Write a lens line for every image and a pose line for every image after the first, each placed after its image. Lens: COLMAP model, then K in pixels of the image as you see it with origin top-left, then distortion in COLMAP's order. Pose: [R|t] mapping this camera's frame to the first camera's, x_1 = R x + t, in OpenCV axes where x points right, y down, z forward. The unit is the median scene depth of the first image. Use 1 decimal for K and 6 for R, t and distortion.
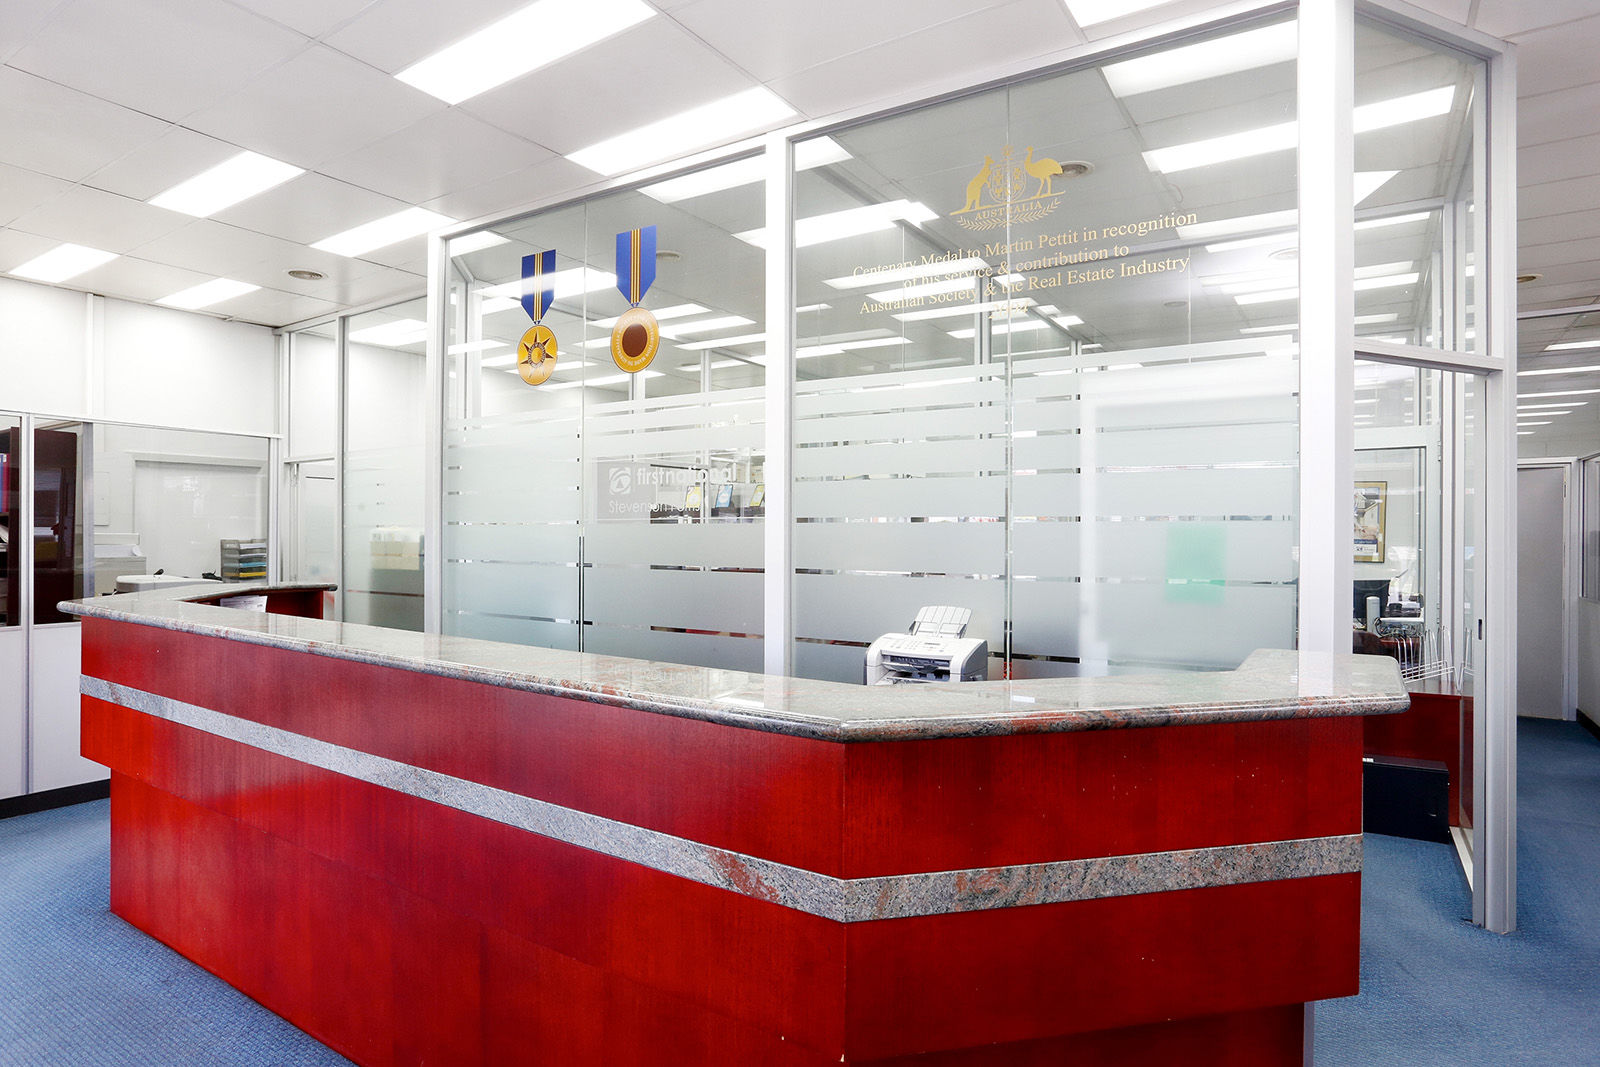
lens RADIAL K [[864.1, 0, 803.2], [0, 864.1, 528.9], [0, 0, 1]] dist [-0.042637, -0.000336]
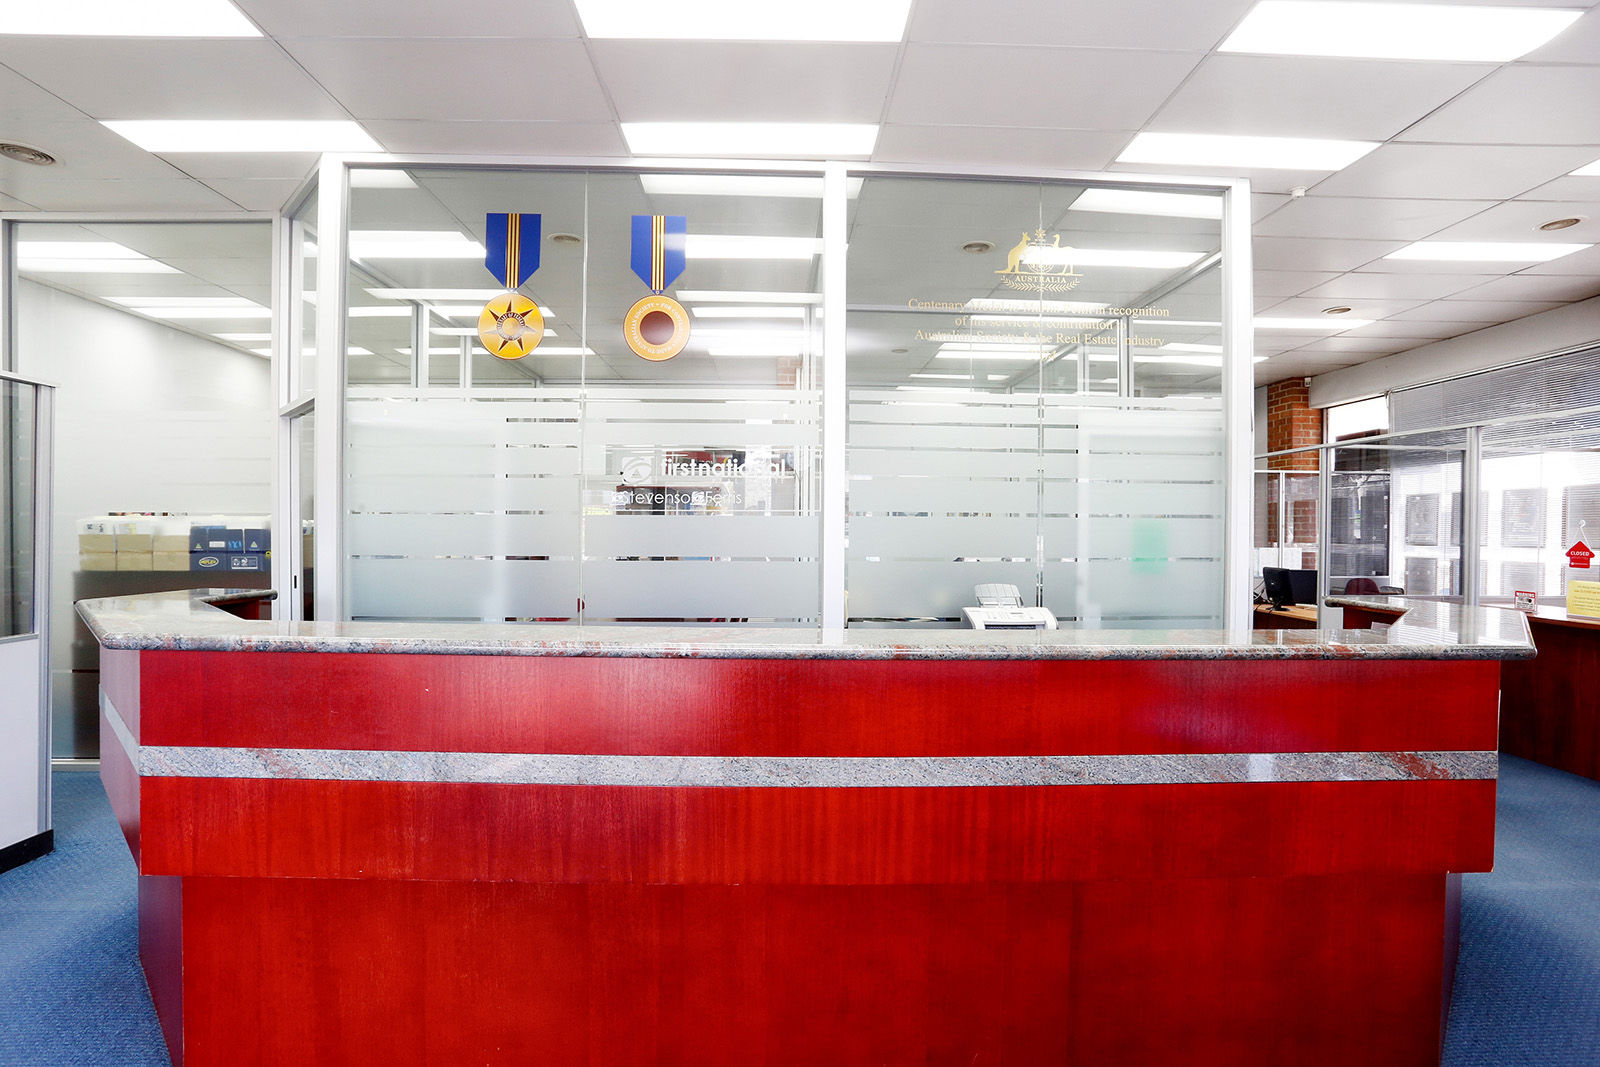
lens RADIAL K [[758.8, 0, 800.2], [0, 758.8, 532.6], [0, 0, 1]] dist [-0.046604, 0.010579]
pose [[0.827613, -0.003461, 0.561288, -0.643650], [-0.005549, 0.999882, 0.014348, 0.000429], [-0.561272, -0.014989, 0.827496, 0.227808]]
